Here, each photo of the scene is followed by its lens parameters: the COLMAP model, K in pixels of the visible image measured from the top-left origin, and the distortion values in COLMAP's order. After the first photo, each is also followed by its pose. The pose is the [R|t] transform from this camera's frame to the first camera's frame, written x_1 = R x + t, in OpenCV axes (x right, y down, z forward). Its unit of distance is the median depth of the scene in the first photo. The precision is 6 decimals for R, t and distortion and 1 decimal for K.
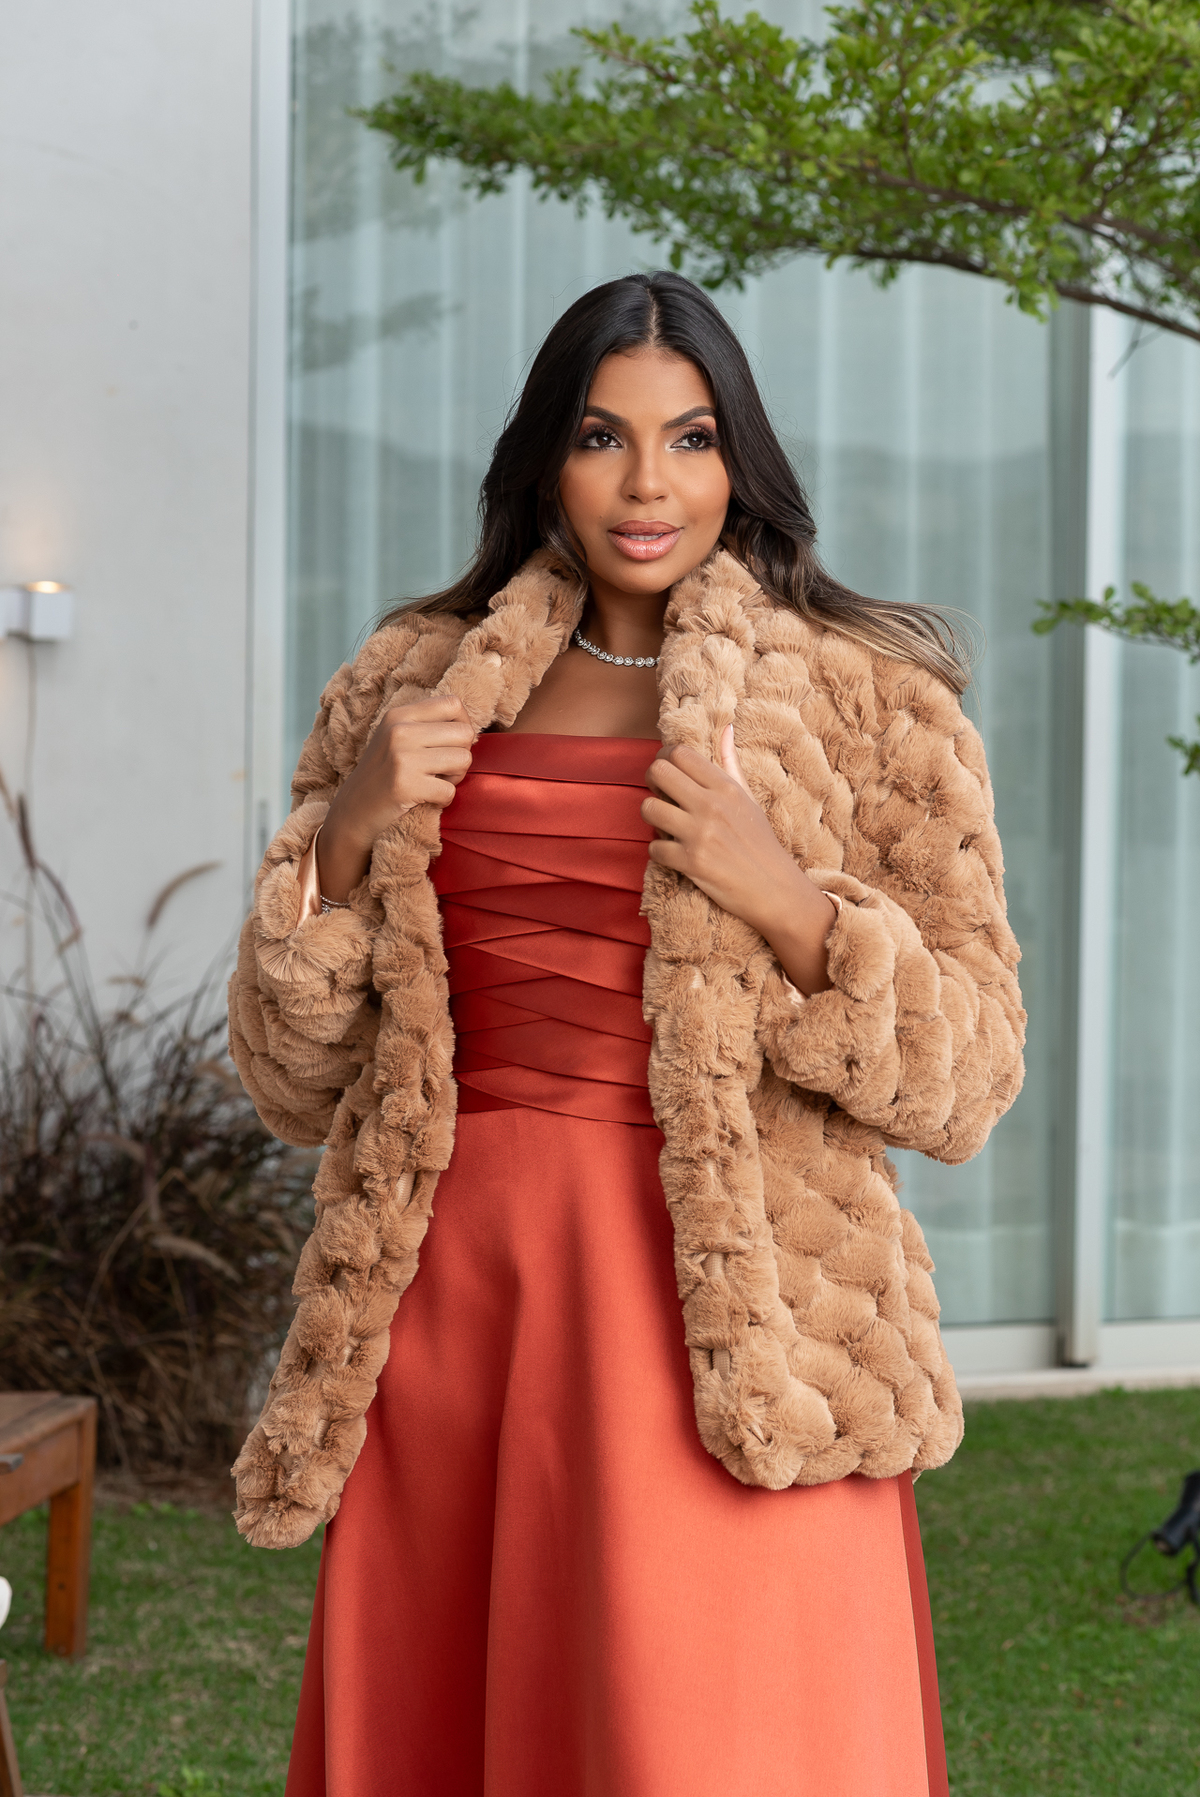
lens RADIAL K [[5492.1, 0, 600.0], [0, 5492.1, 898.5], [0, 0, 1]] dist [0.015458, -1.095414]
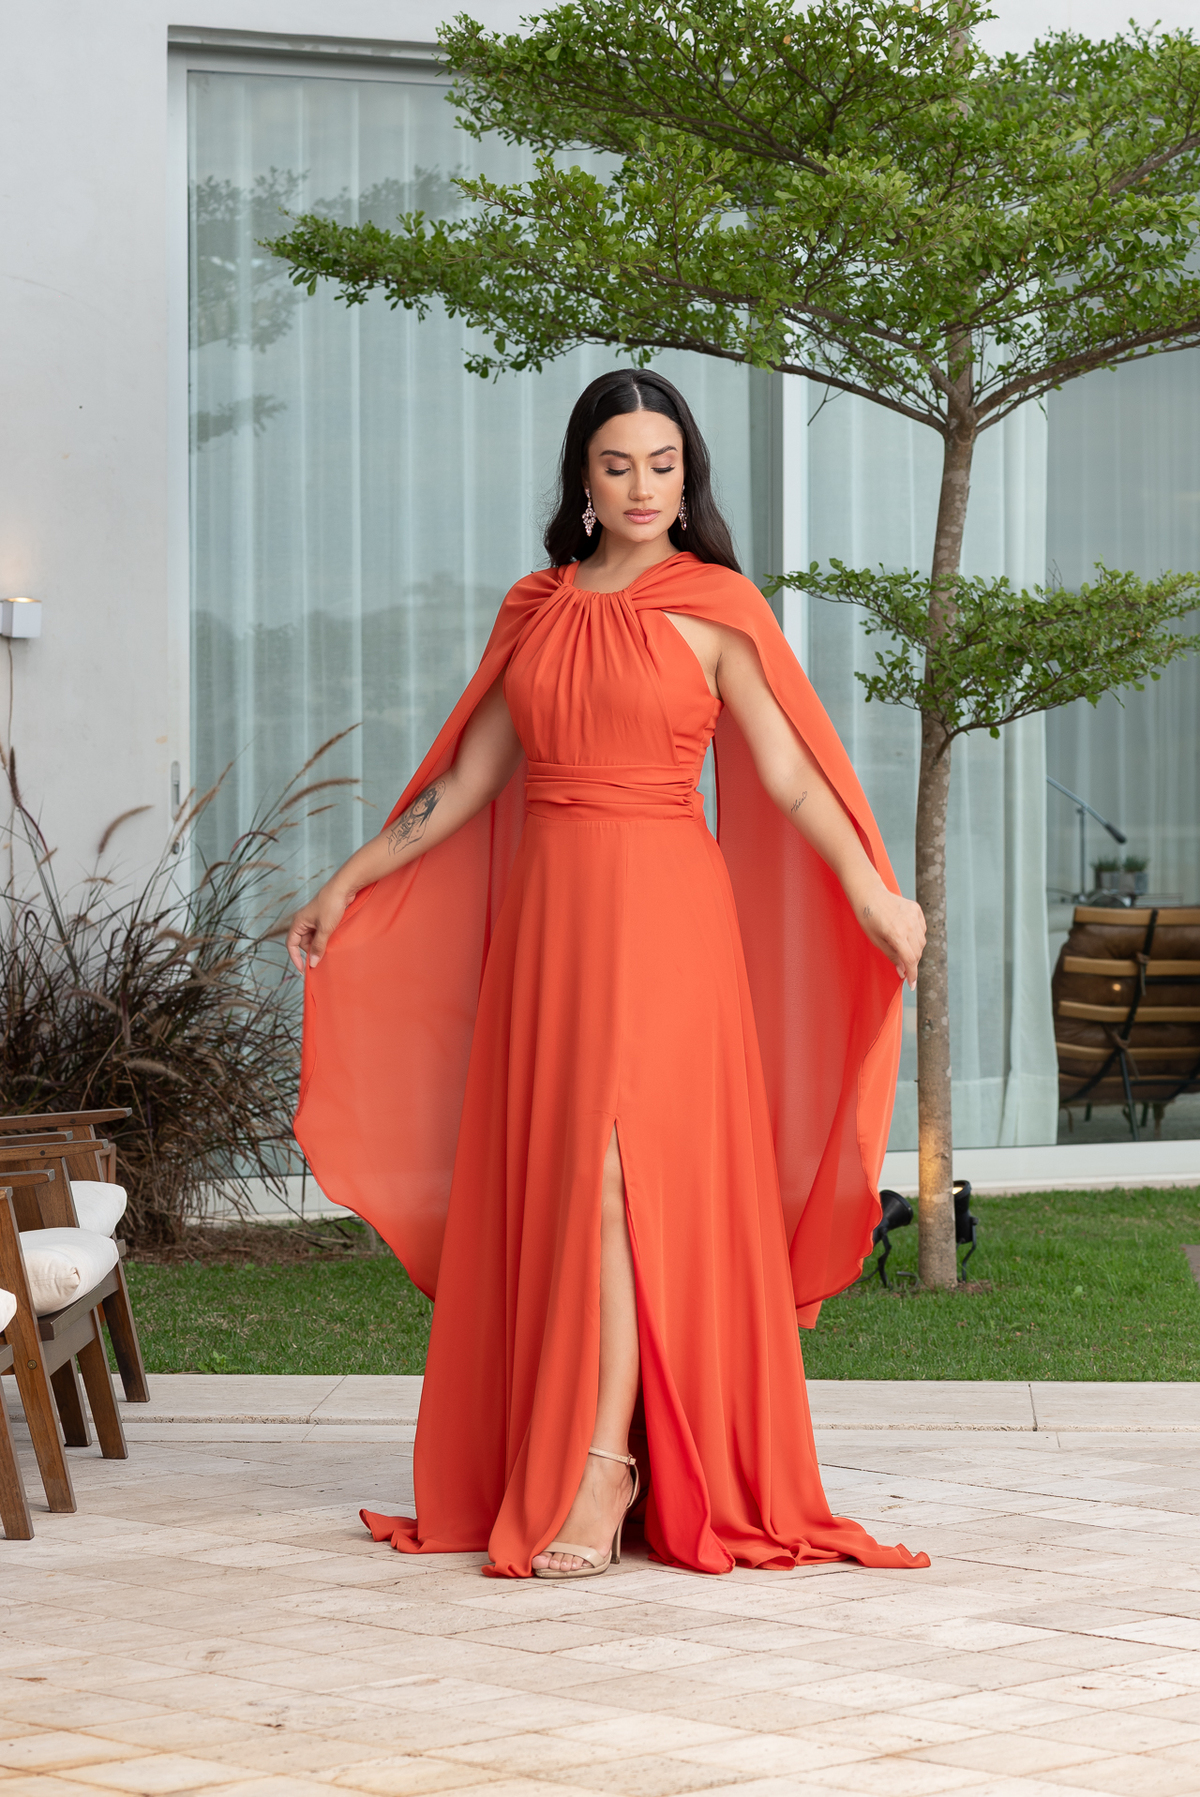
lens RADIAL K [[5159.1, 0, 600.0], [0, 5159.1, 898.5], [0, 0, 1]] dist [-0.081304, 1.376951]
pose [[0.997921, -0.016551, 0.062286, -0.046150], [0.018015, 0.999573, -0.023009, 0.057736], [-0.061879, 0.024083, 0.997793, -0.325630]]
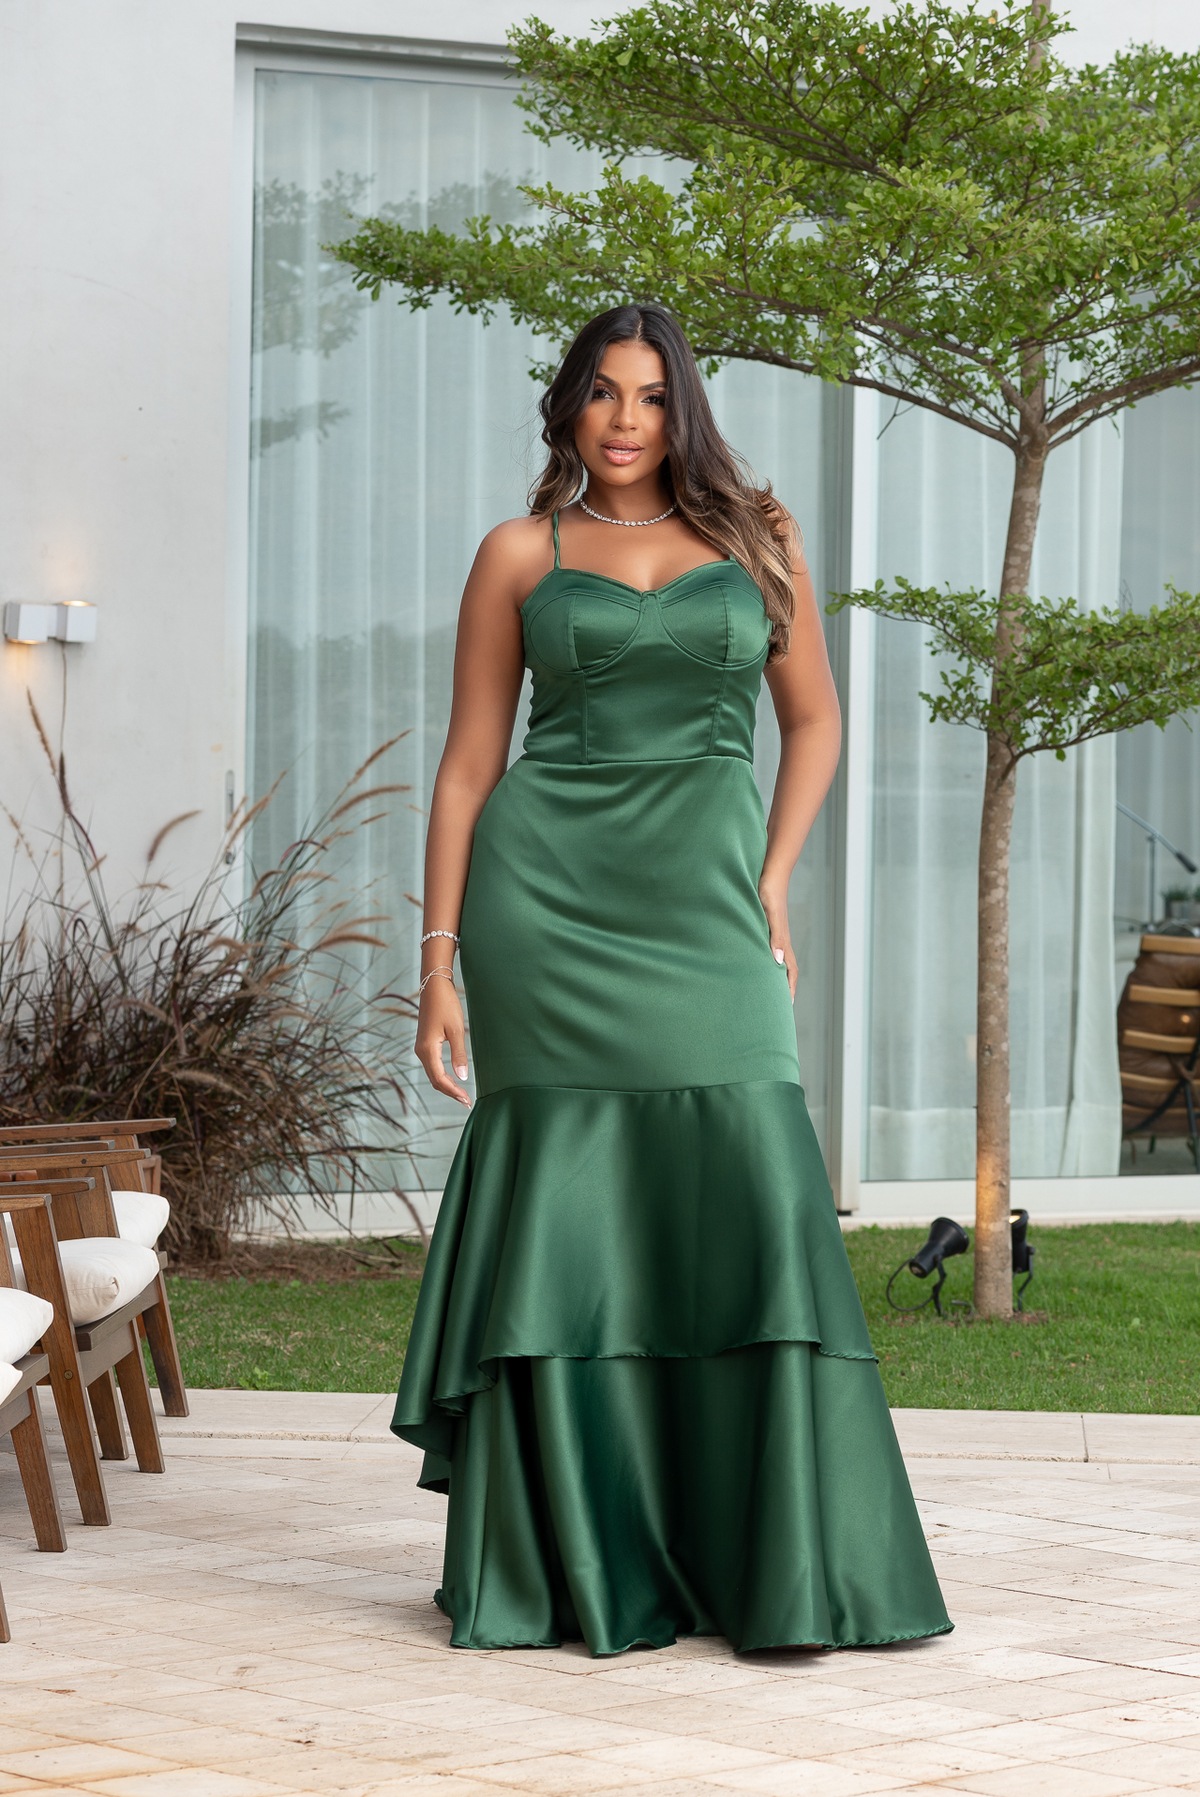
lens RADIAL K [[5341.7, 0, 603.5], [0, 5341.7, 962.9], [0, 0, 1]] dist [-0.059075, -0.065705]
pose [[0.998718, 0.000791, 0.050620, -0.045662], [-0.000044, 0.999891, -0.014752, 0.058968], [-0.050626, 0.014731, 0.998609, -0.352970]]
